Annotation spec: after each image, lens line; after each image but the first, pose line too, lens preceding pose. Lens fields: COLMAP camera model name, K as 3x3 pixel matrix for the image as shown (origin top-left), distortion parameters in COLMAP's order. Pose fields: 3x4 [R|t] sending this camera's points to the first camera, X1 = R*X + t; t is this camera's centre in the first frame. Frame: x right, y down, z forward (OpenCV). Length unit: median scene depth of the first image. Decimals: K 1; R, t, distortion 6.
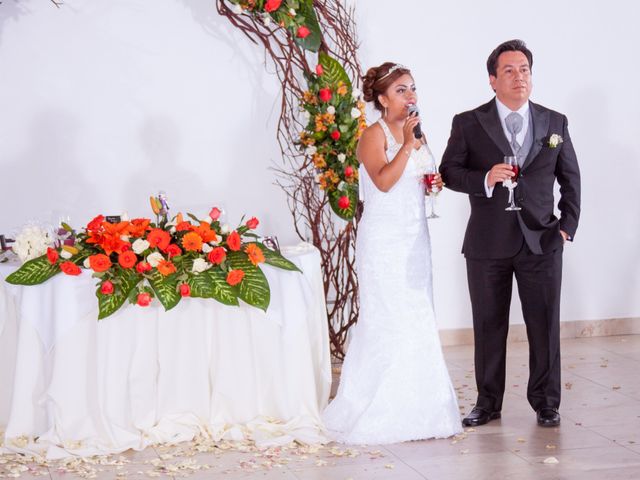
lens RADIAL K [[2147.5, 0, 320.0], [0, 2147.5, 240.0], [0, 0, 1]] dist [0.164795, 1.732558]
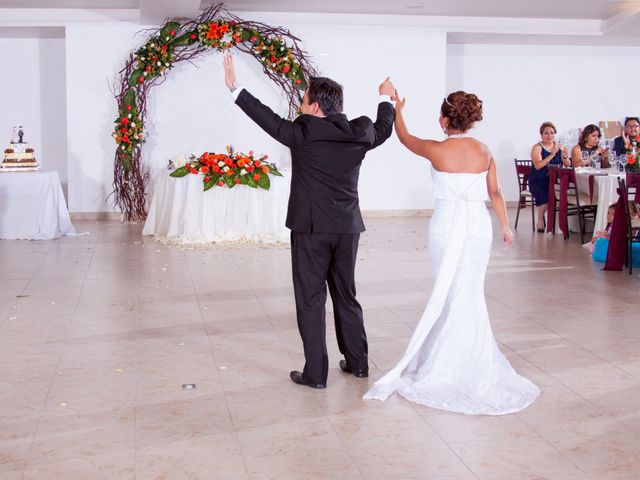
lens RADIAL K [[1286.7, 0, 320.0], [0, 1286.7, 240.0], [0, 0, 1]] dist [0.029184, 0.160313]
pose [[0.998162, 0.042668, -0.043034, 0.085835], [-0.041237, 0.998584, 0.033616, 0.030242], [0.044408, -0.031780, 0.998508, -0.440883]]
